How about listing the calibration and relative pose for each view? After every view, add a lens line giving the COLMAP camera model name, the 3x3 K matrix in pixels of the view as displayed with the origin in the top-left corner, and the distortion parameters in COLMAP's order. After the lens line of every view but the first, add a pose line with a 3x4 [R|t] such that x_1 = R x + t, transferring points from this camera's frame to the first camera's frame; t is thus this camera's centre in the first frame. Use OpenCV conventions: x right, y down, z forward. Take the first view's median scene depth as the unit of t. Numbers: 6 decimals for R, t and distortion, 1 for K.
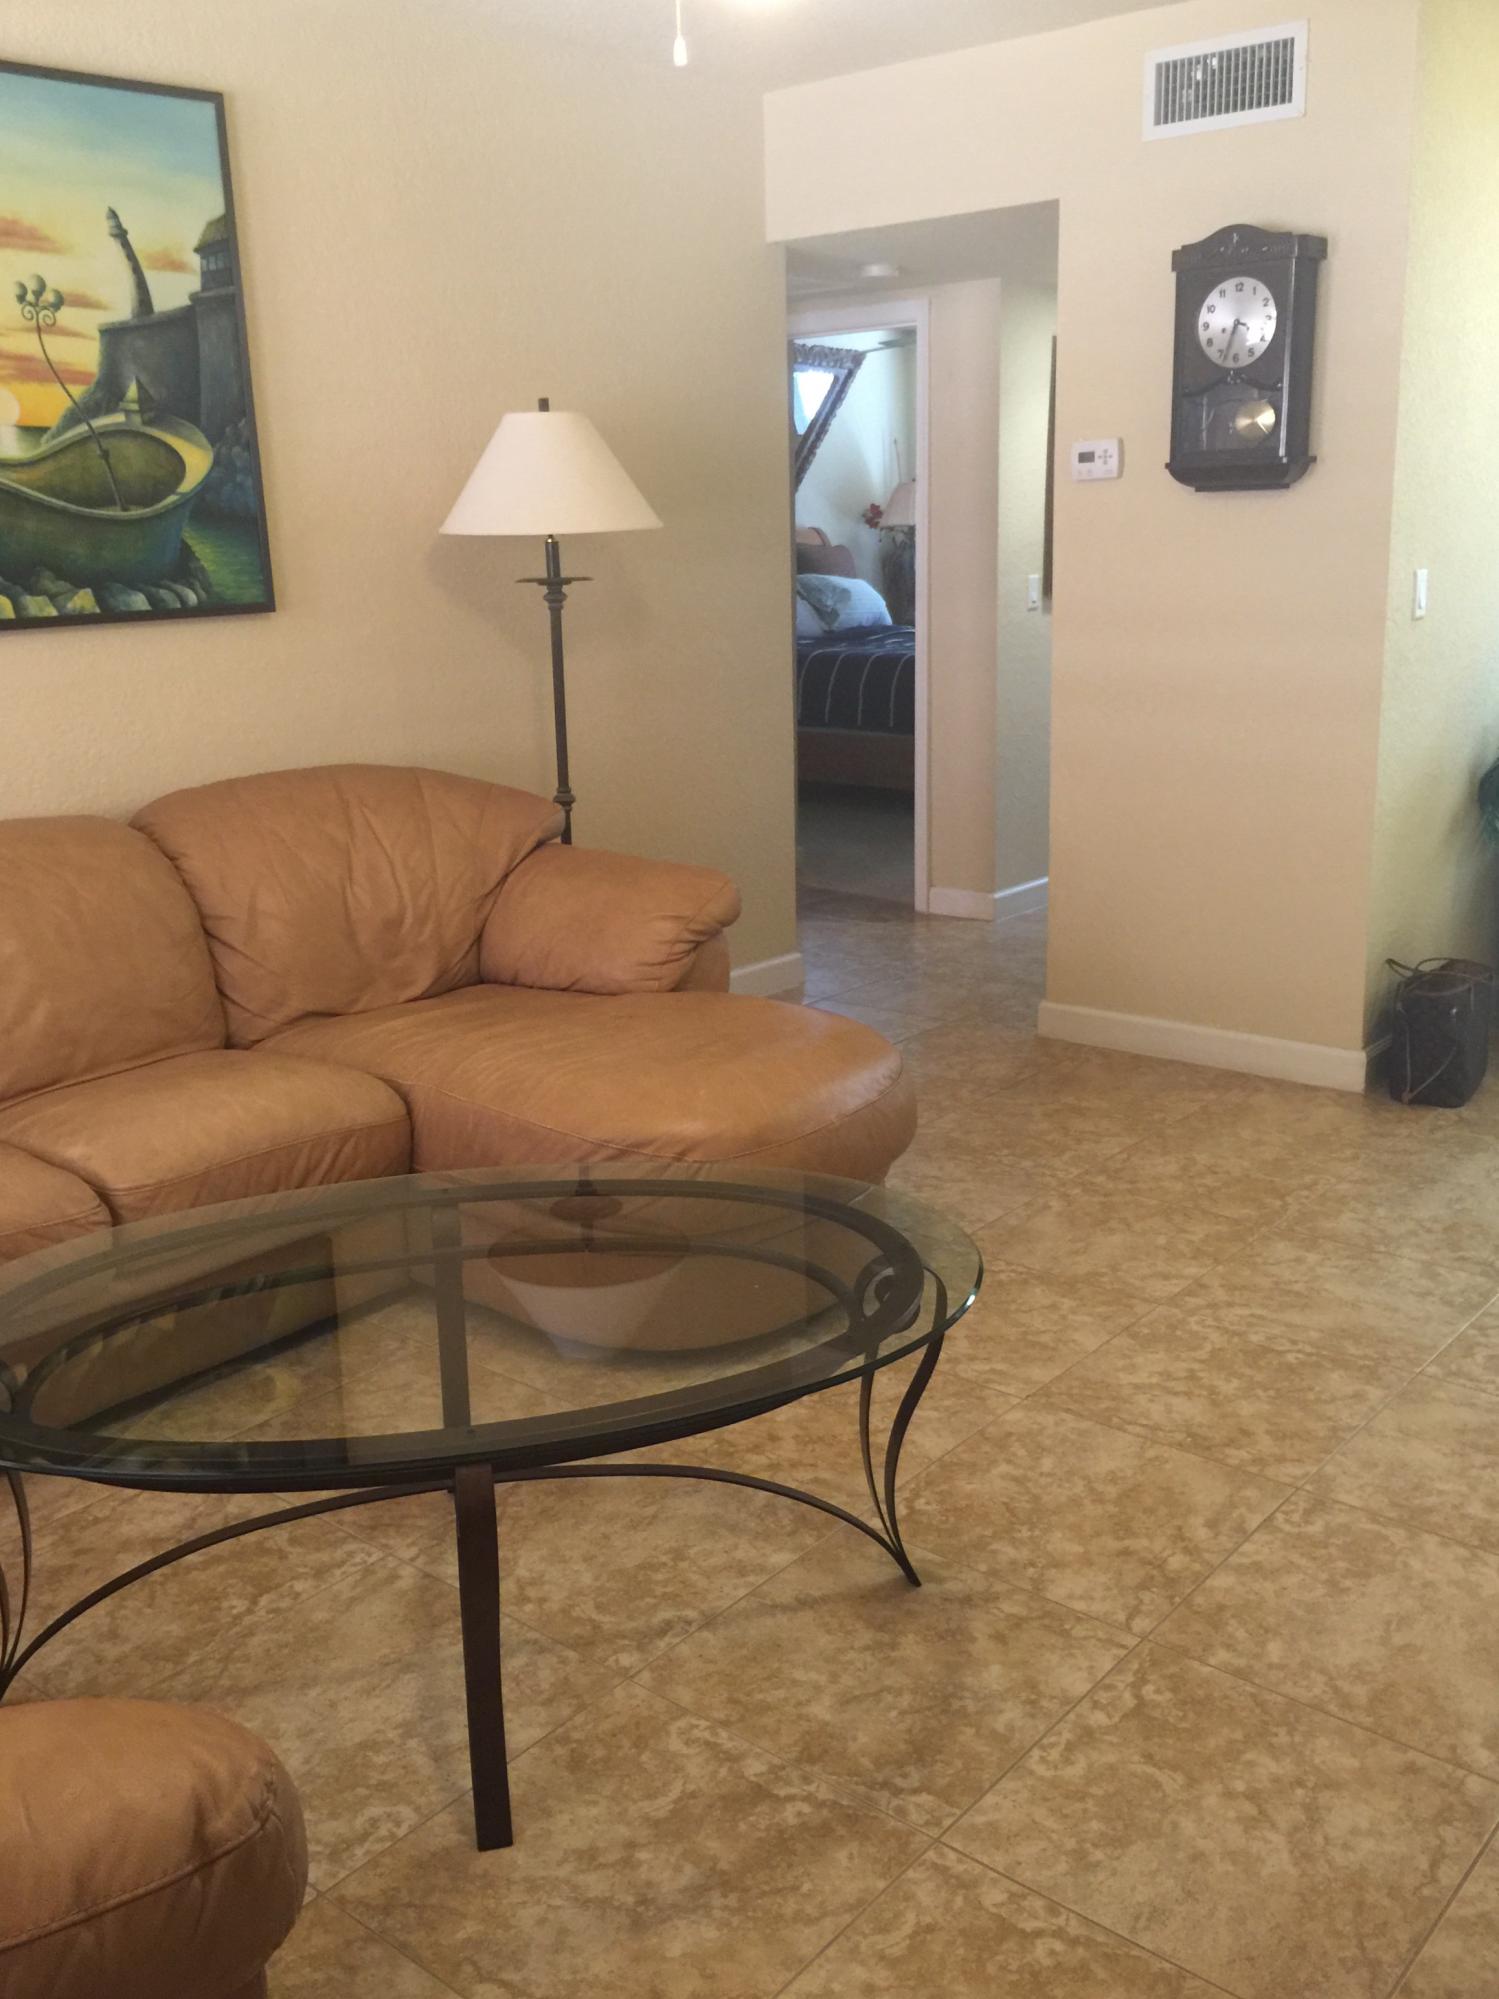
lens RADIAL K [[1802.5, 0, 780.4], [0, 1802.5, 968.6], [0, 0, 1]] dist [0.100180, -0.148176]
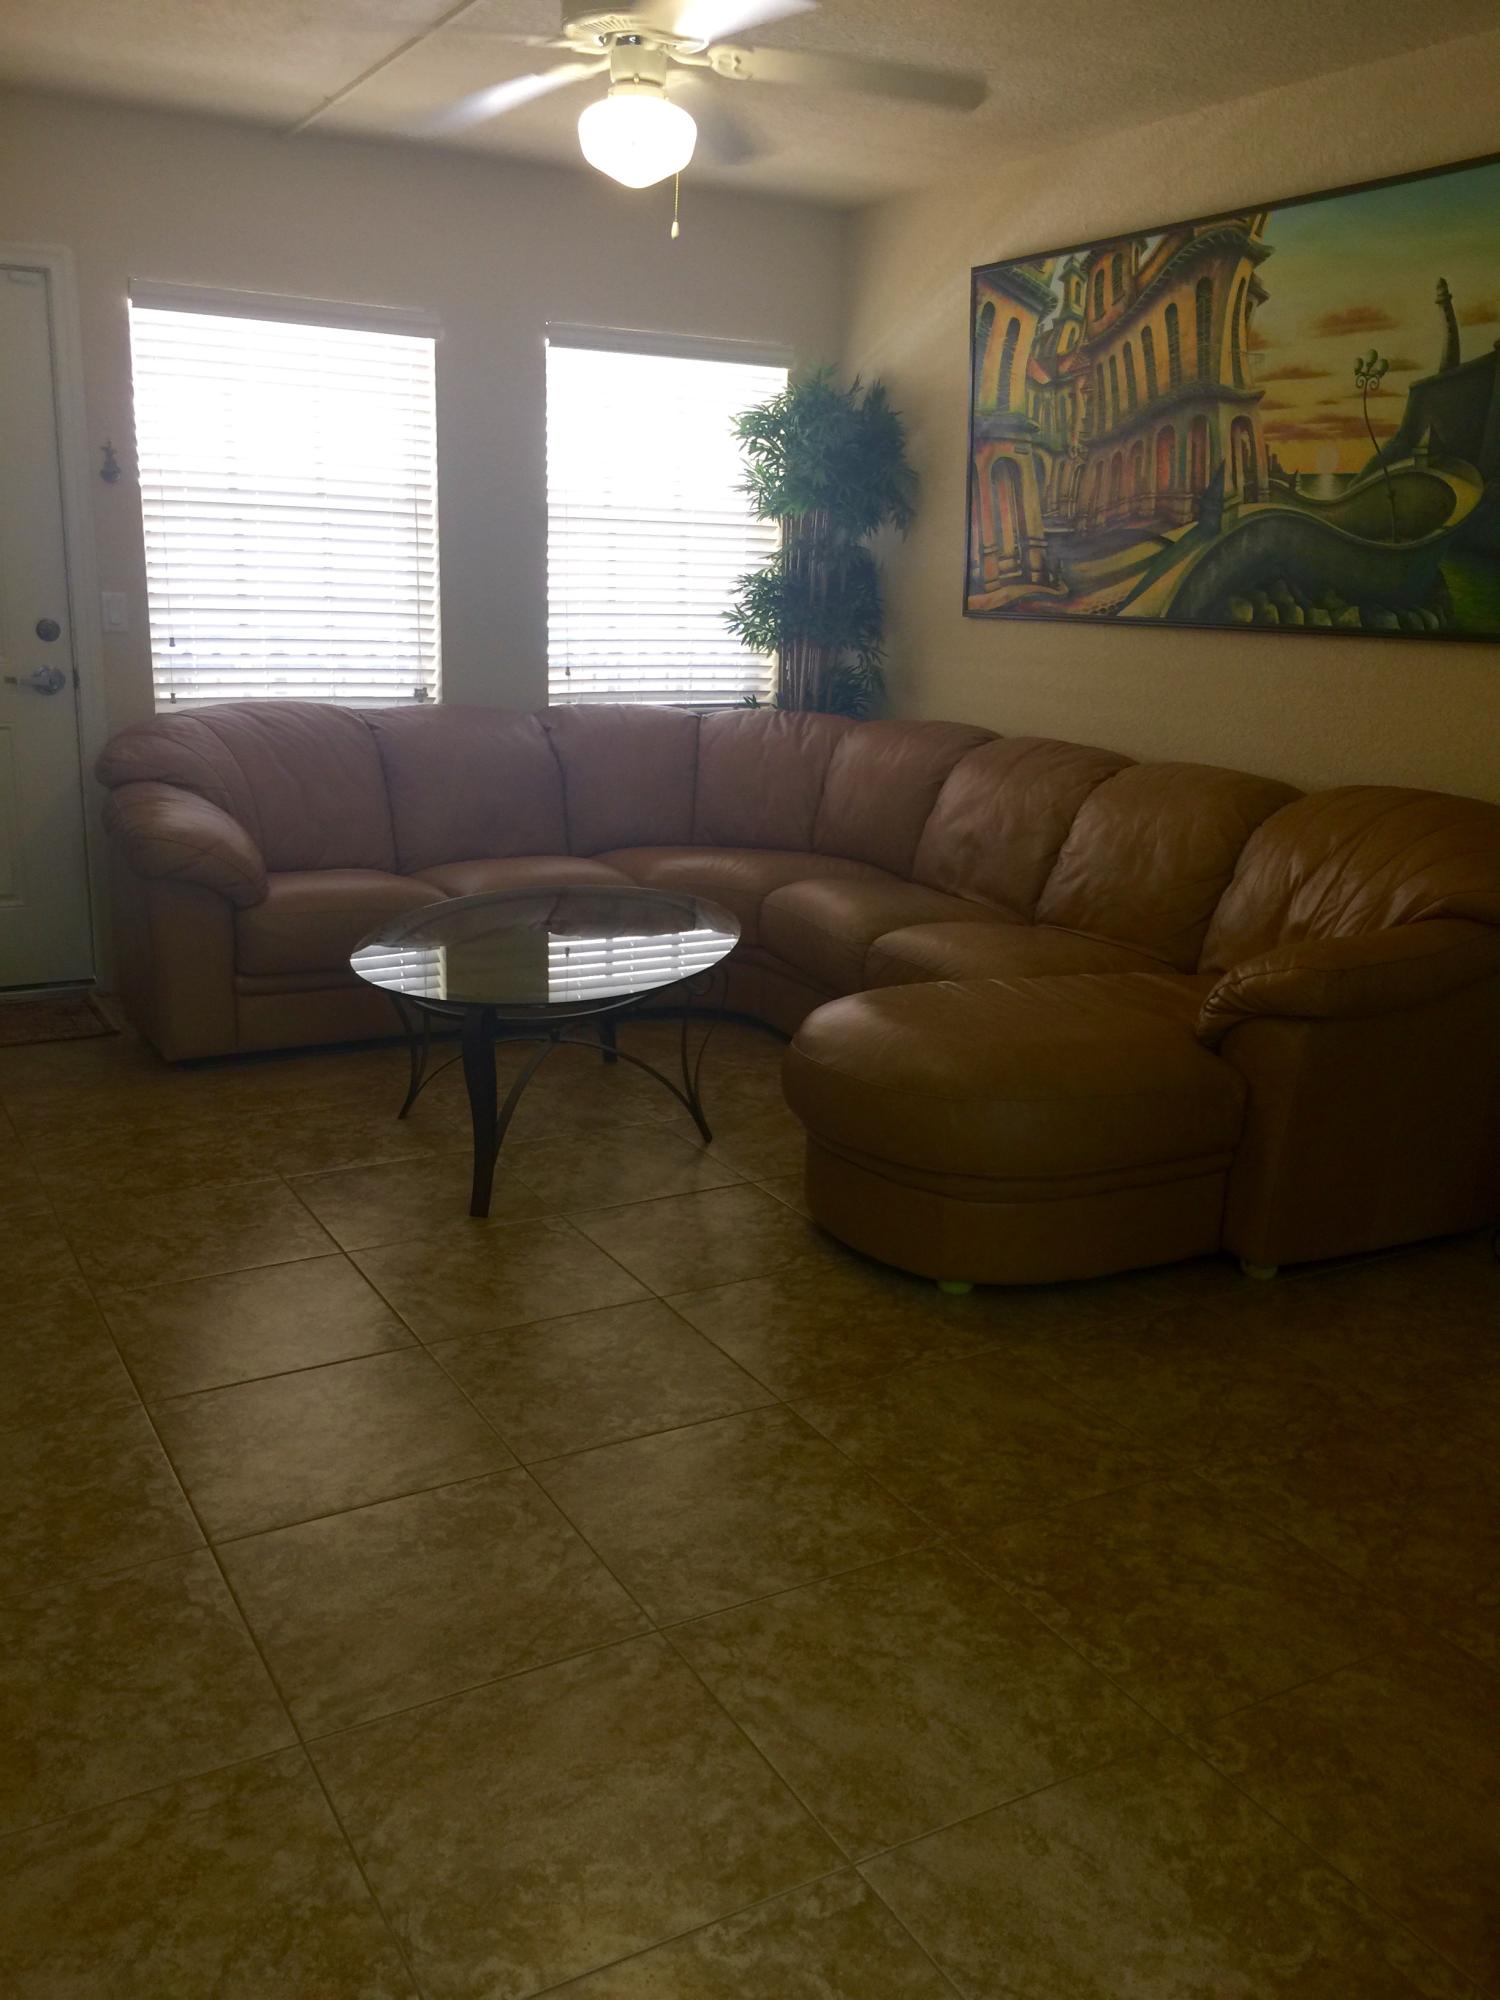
lens RADIAL K [[1723.2, 0, 764.5], [0, 1723.2, 991.5], [0, 0, 1]] dist [0.081825, -0.131559]
pose [[-0.350024, 0.240234, -0.905412, 0.871989], [-0.246492, 0.908872, 0.336444, -0.270902], [0.903728, 0.340940, -0.258911, 1.045299]]
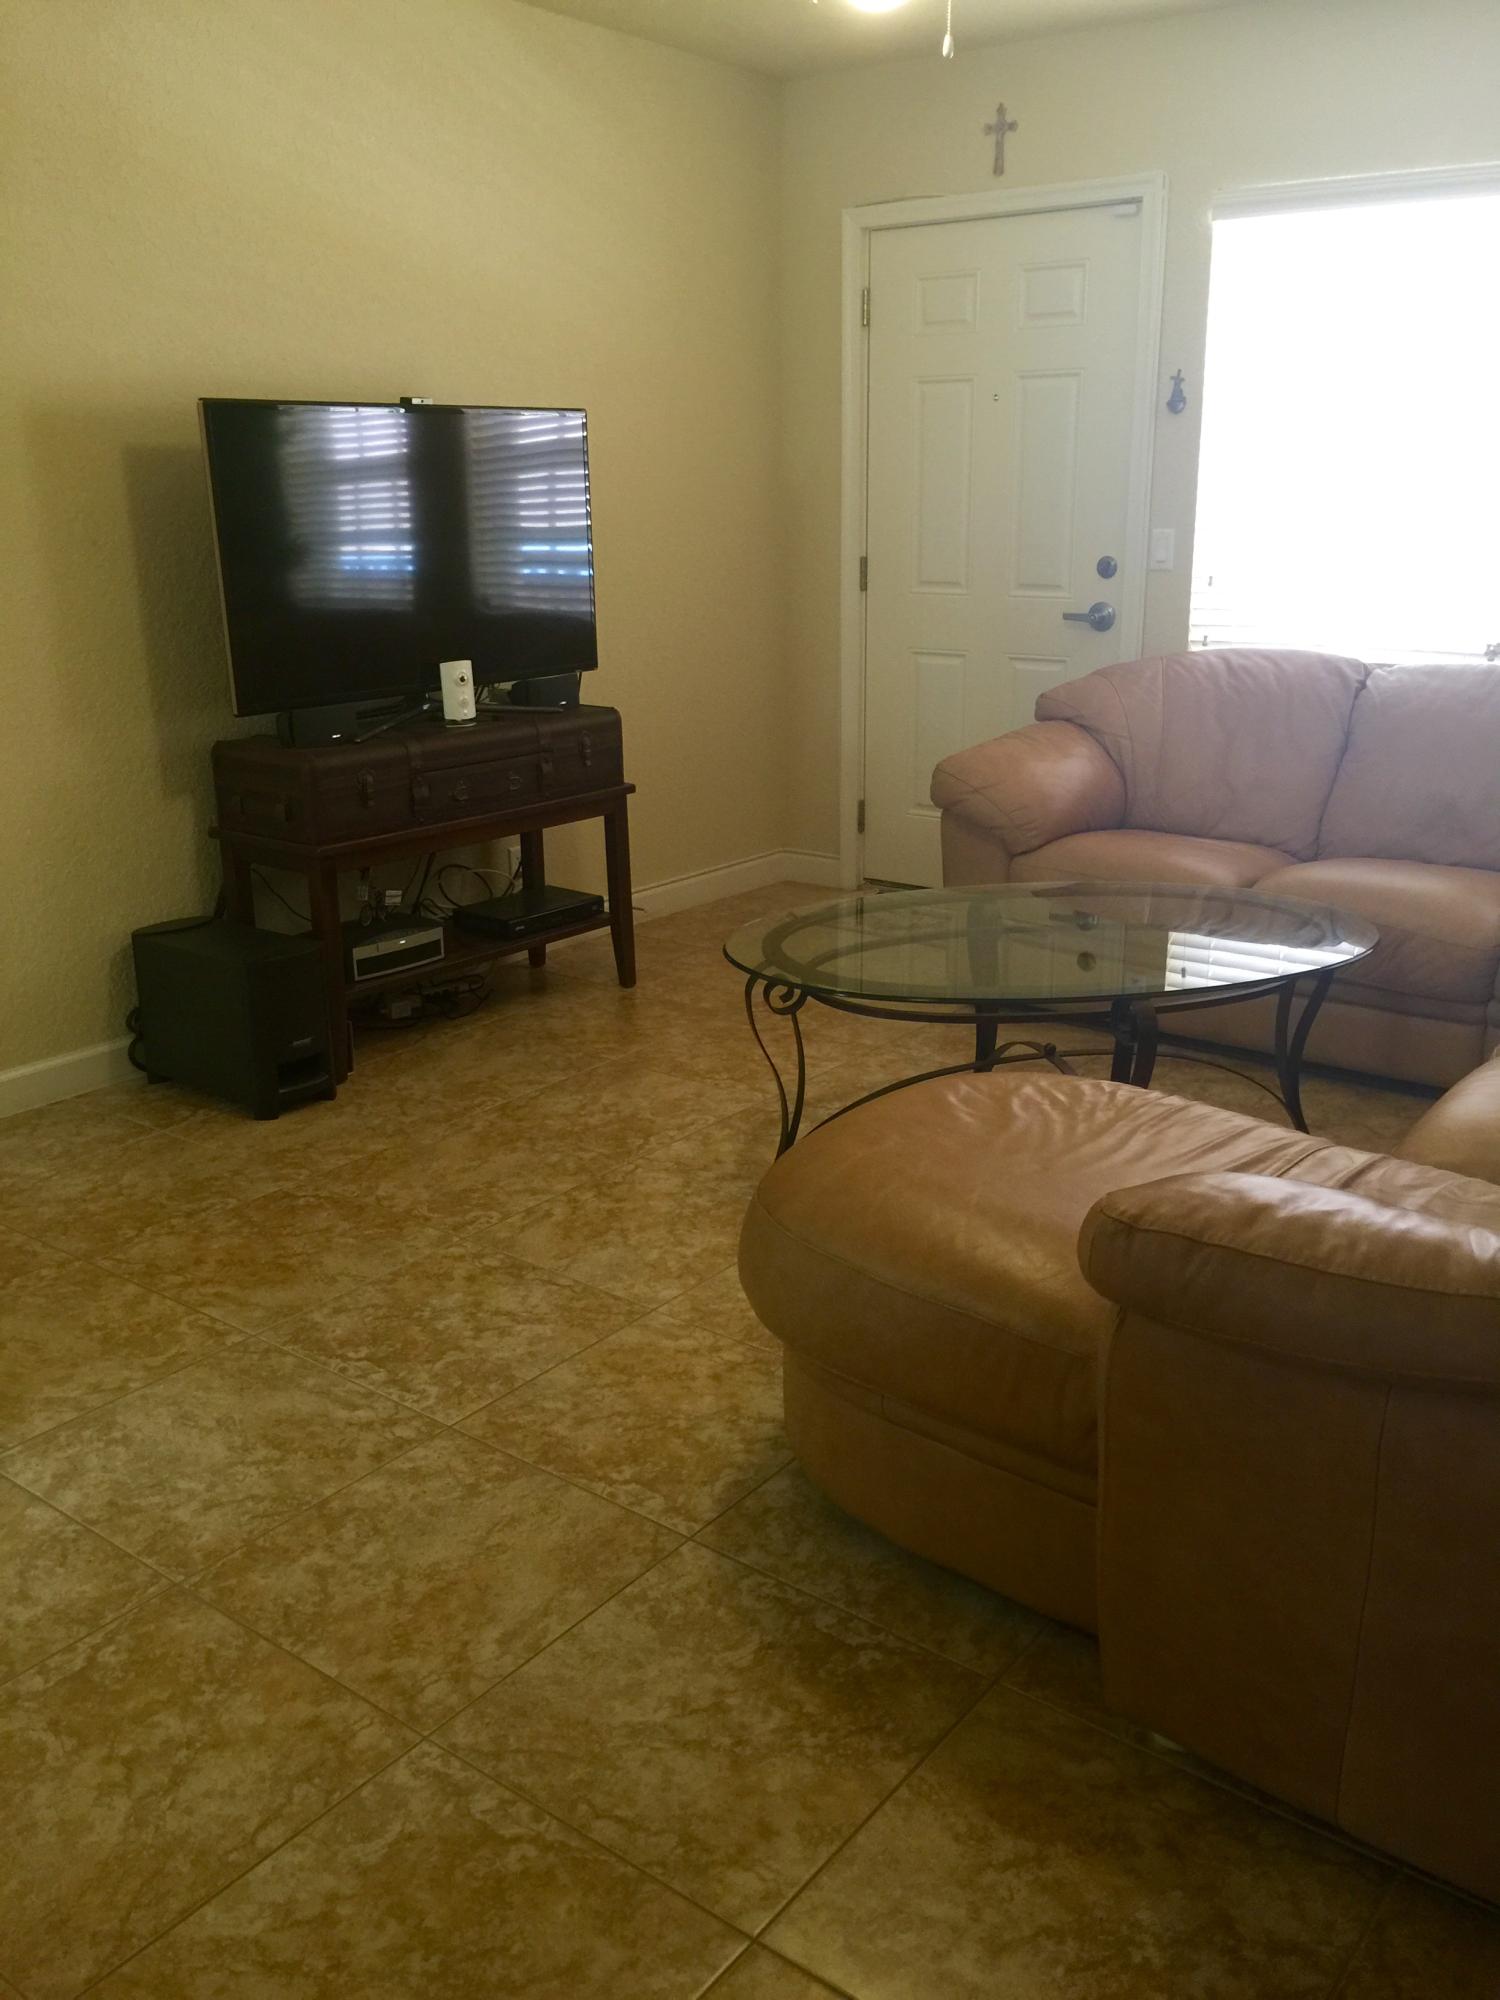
lens RADIAL K [[1723.2, 0, 764.5], [0, 1723.2, 991.5], [0, 0, 1]] dist [0.081825, -0.131559]
pose [[-0.998876, 0.038390, -0.027815, 0.074652], [0.018991, 0.861618, 0.507201, -0.345222], [0.043438, 0.506103, -0.861379, 1.440203]]
